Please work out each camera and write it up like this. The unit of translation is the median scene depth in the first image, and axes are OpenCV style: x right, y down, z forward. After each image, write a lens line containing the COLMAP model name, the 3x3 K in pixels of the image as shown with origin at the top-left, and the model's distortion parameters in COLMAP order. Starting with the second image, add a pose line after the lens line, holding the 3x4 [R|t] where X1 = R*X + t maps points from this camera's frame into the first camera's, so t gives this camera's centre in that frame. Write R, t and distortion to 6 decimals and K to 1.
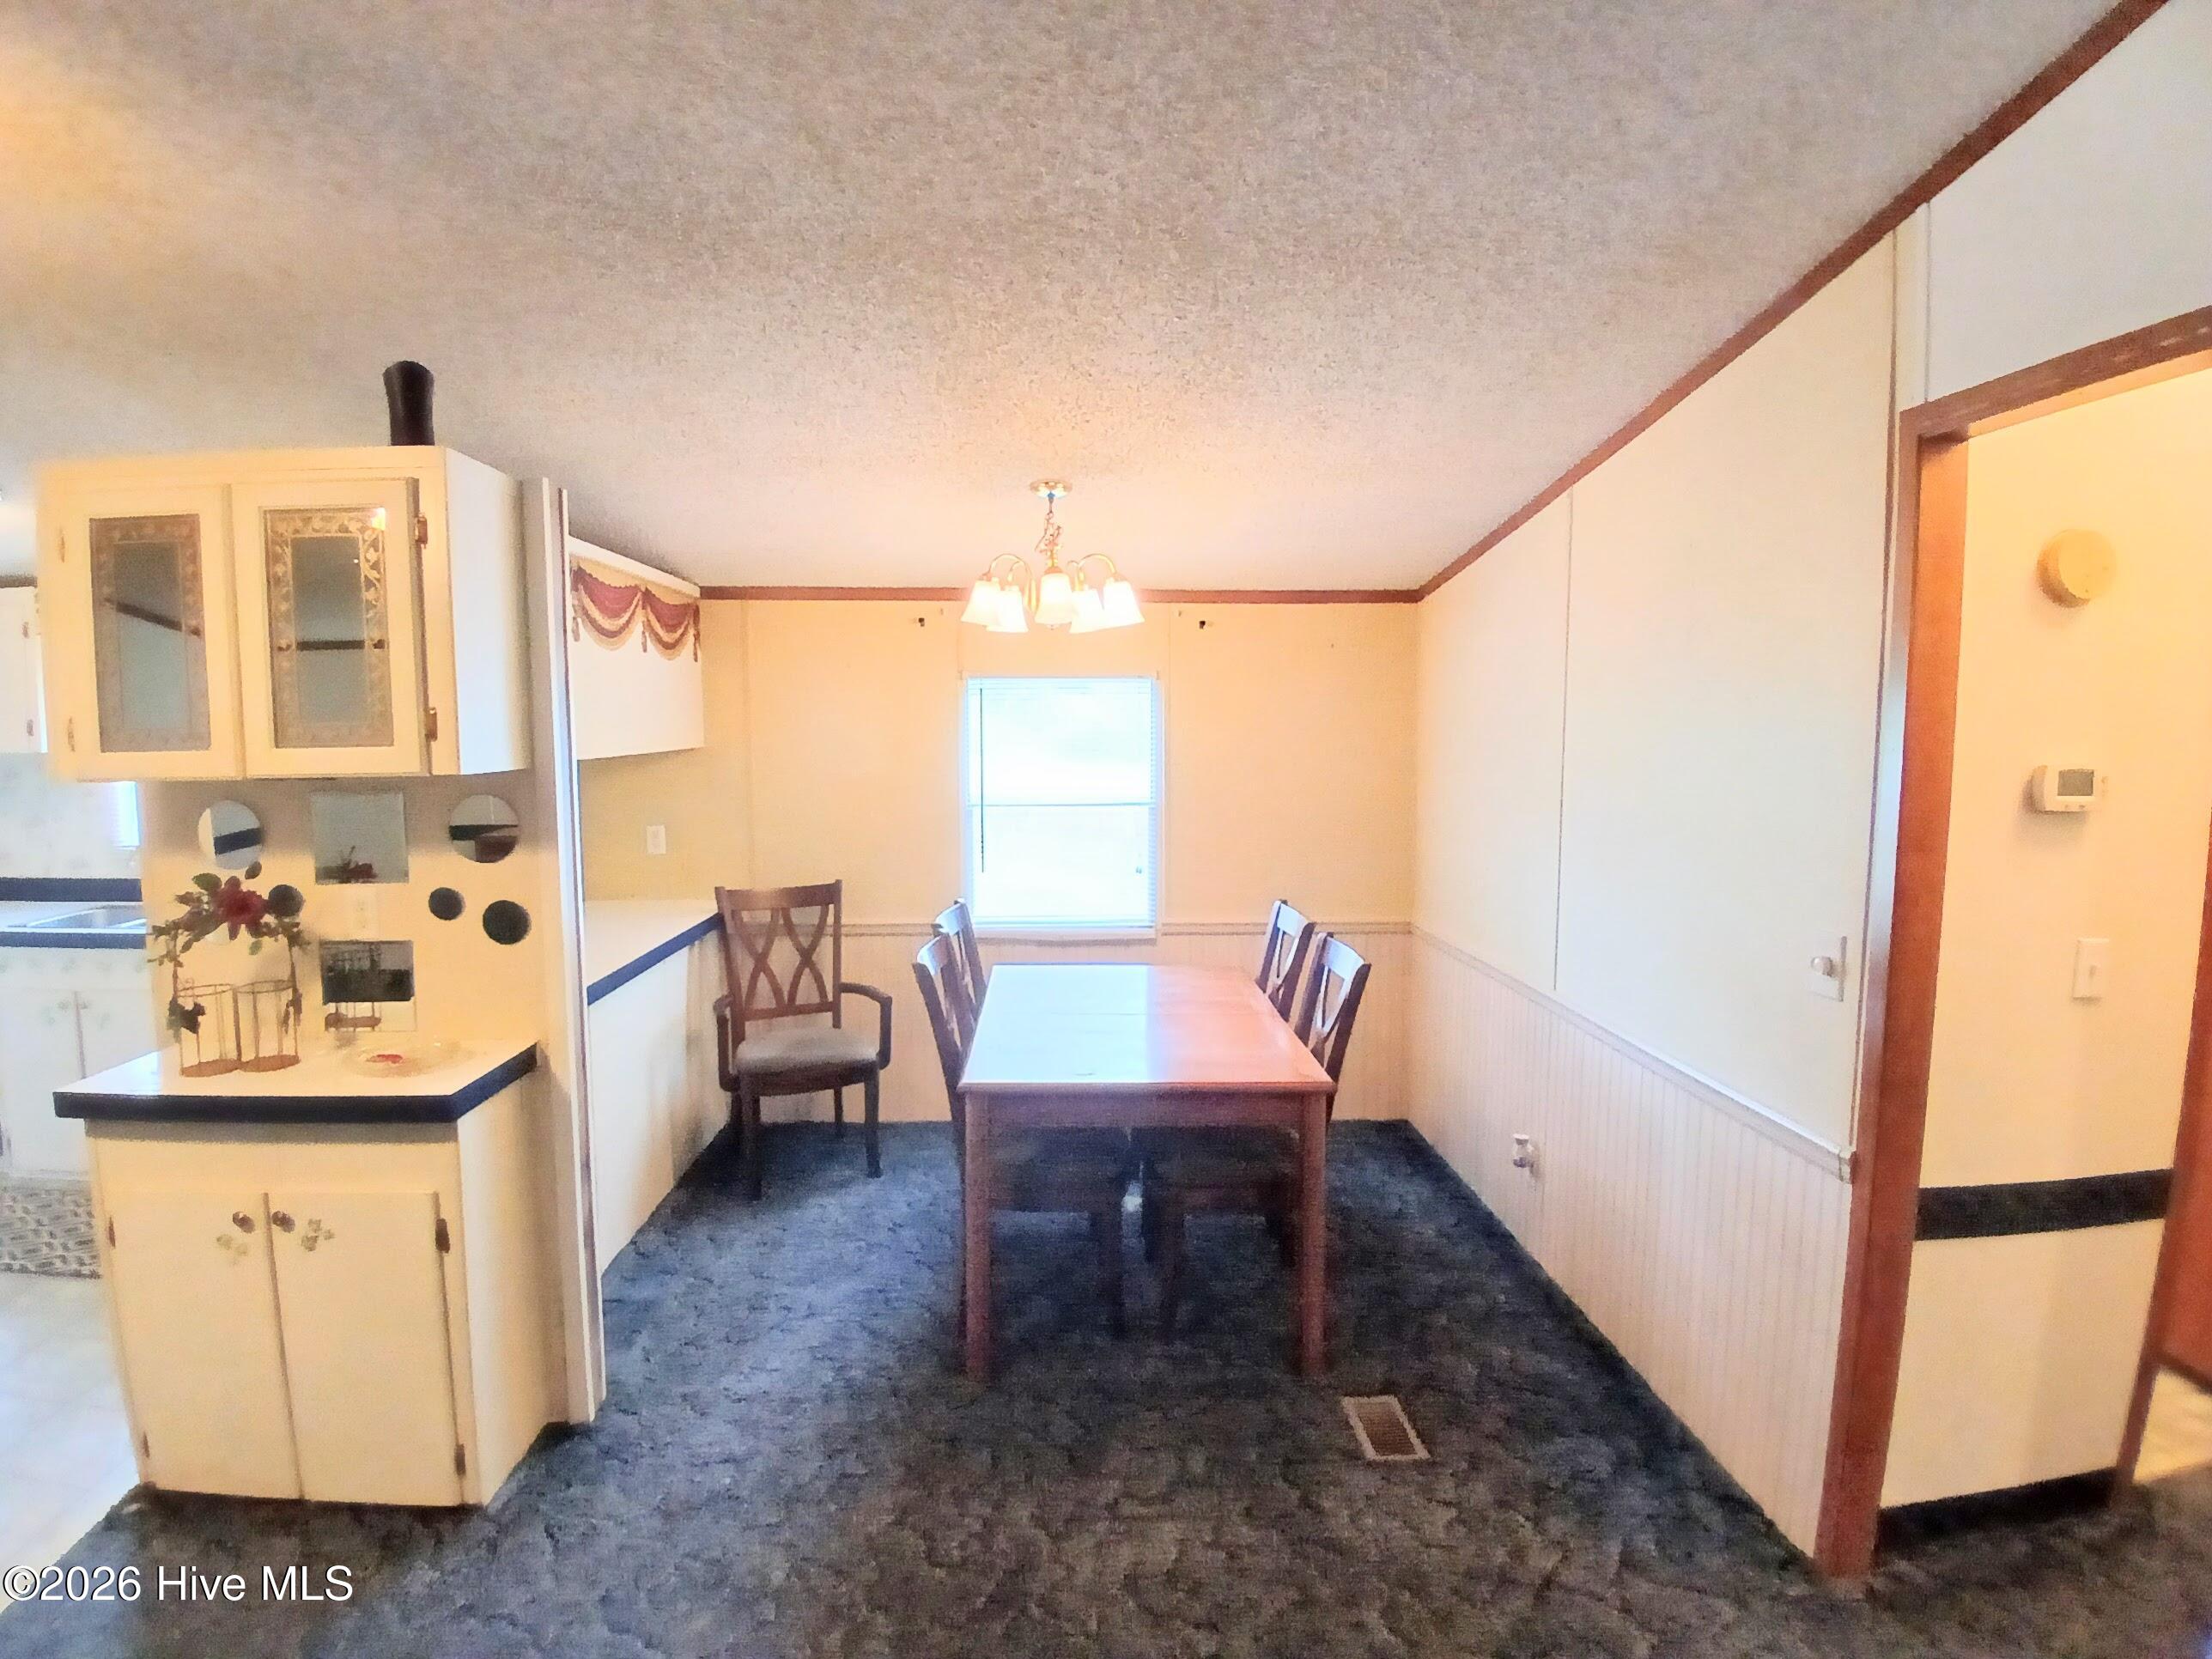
lens RADIAL K [[1105.1, 0, 1092.9], [0, 1105.1, 793.4], [0, 0, 1]] dist [0.000593, -0.042194]
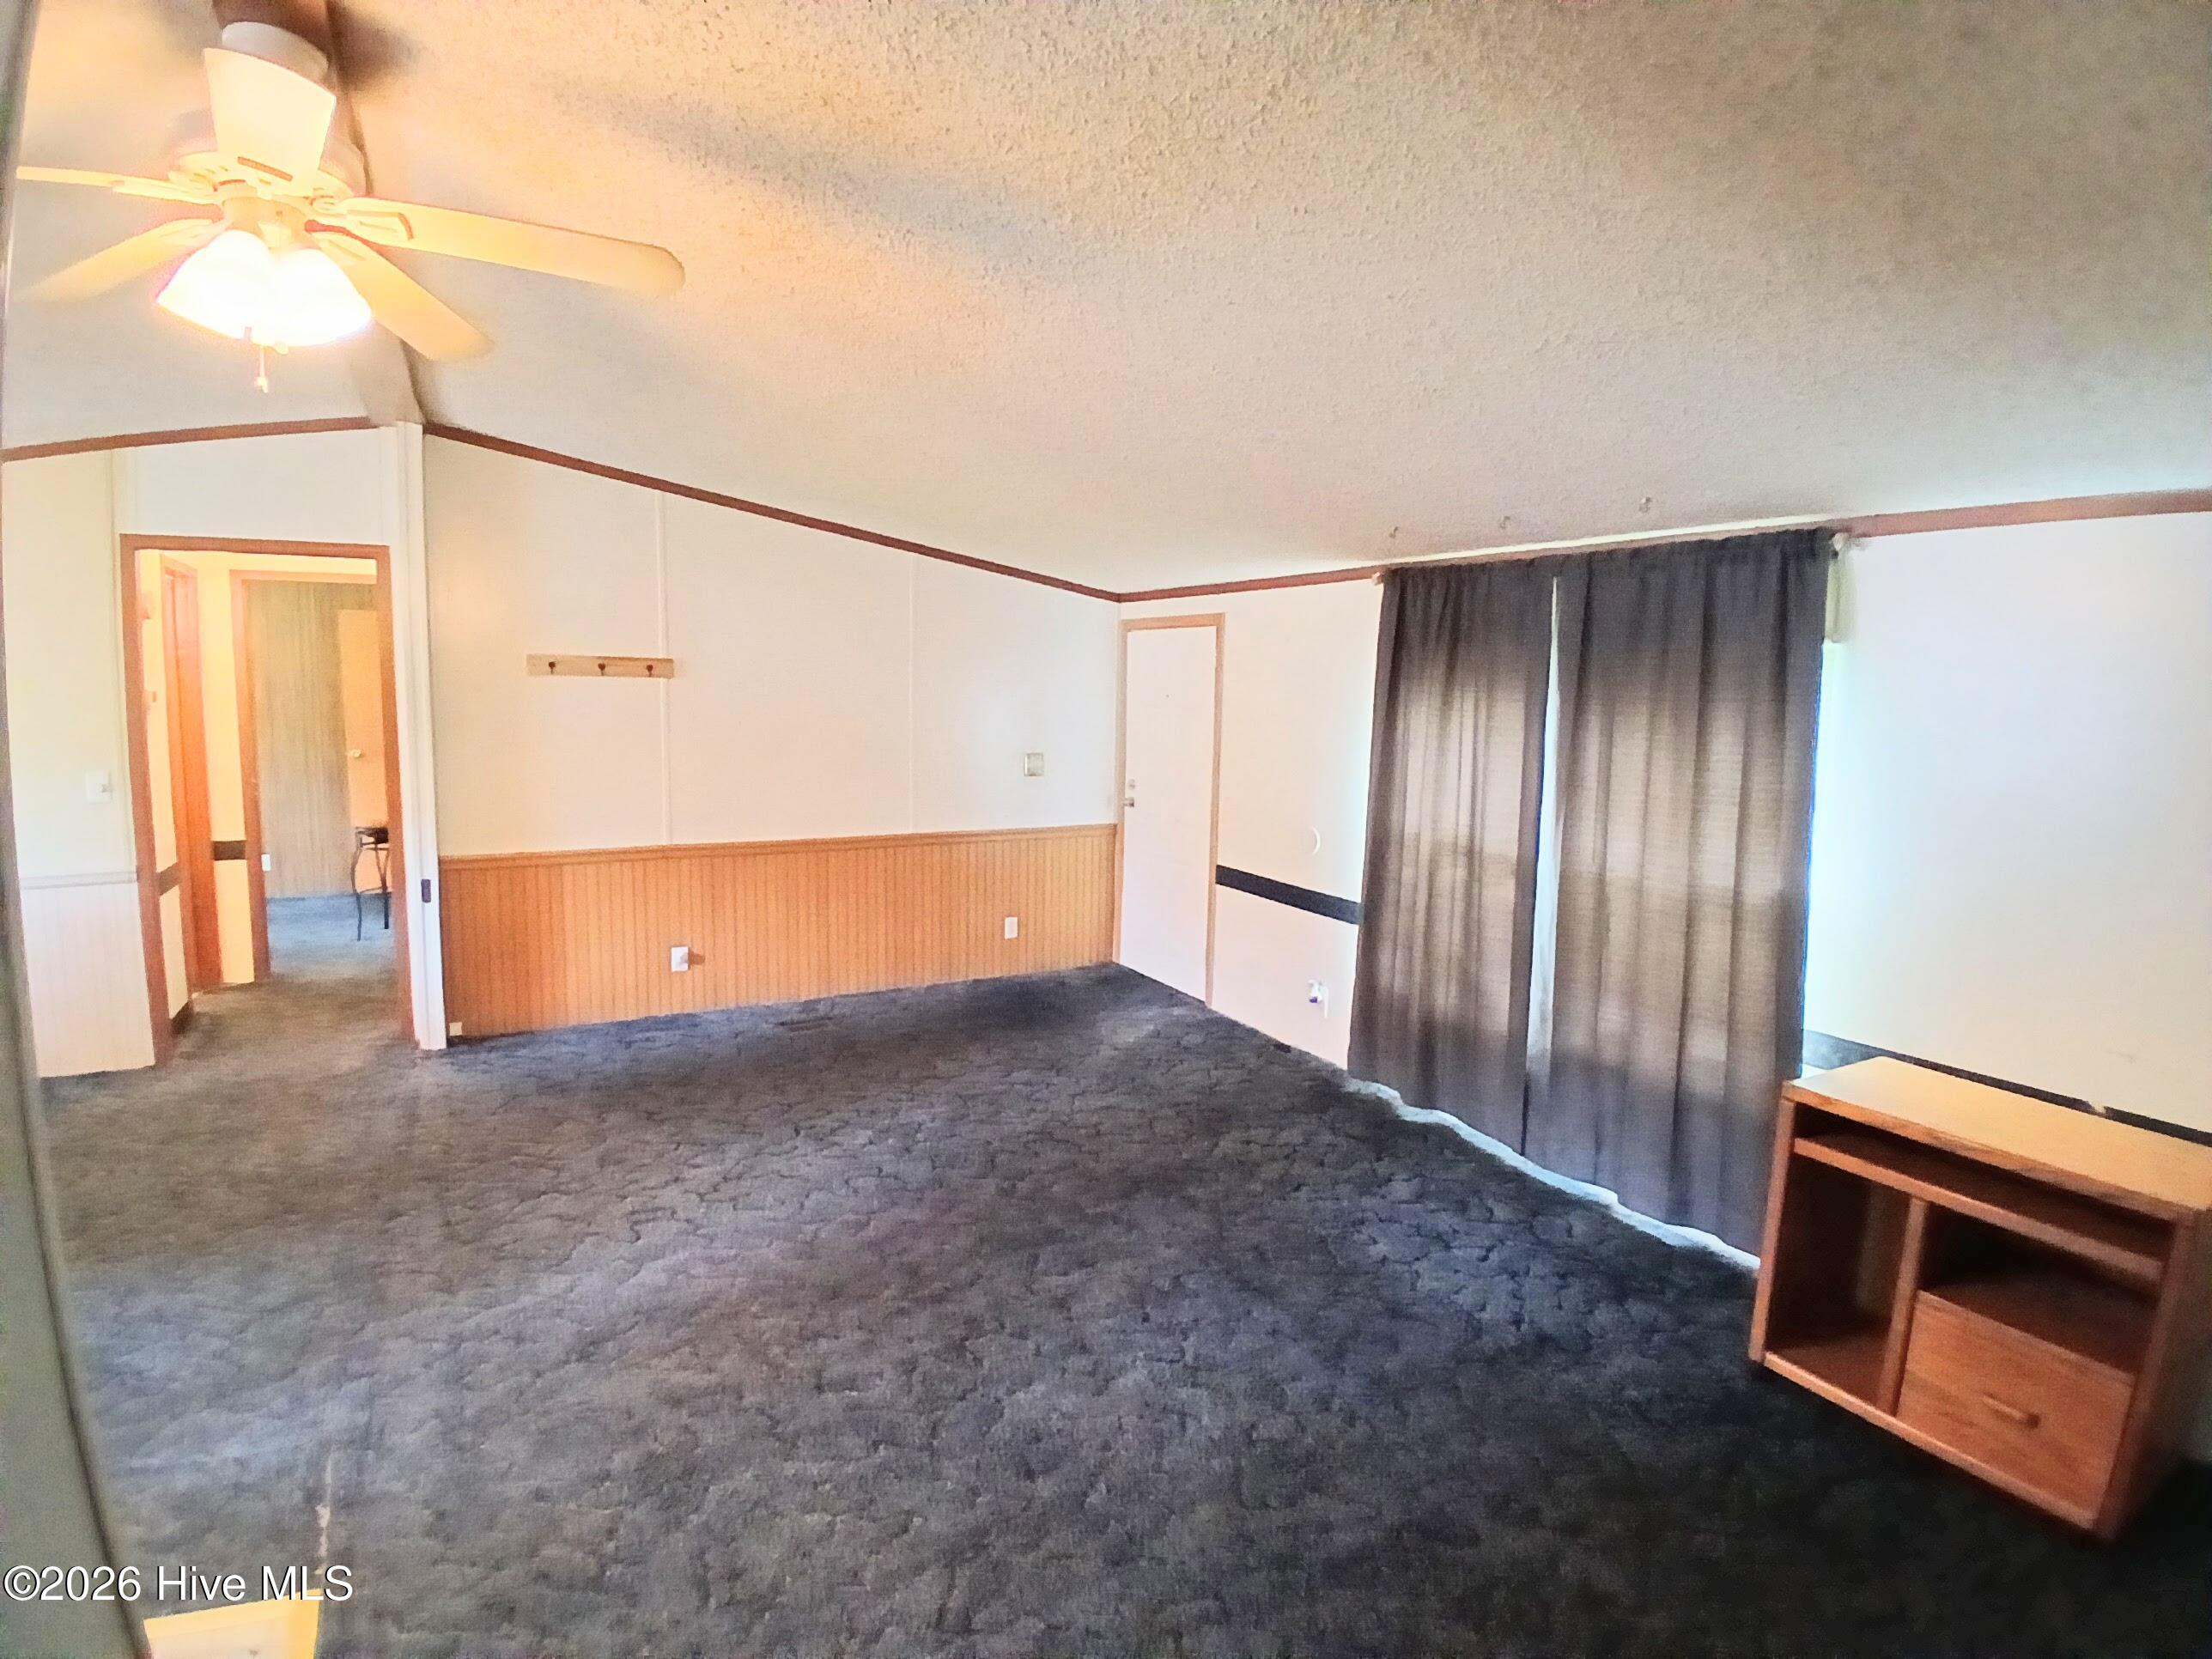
lens RADIAL K [[1100.6, 0, 1083.1], [0, 1100.6, 799.9], [0, 0, 1]] dist [0.008497, -0.042396]
pose [[-0.445193, -0.097228, 0.890140, -1.721384], [0.050032, 0.989834, 0.133141, -0.000059], [-0.894036, 0.103809, -0.435802, 0.185504]]
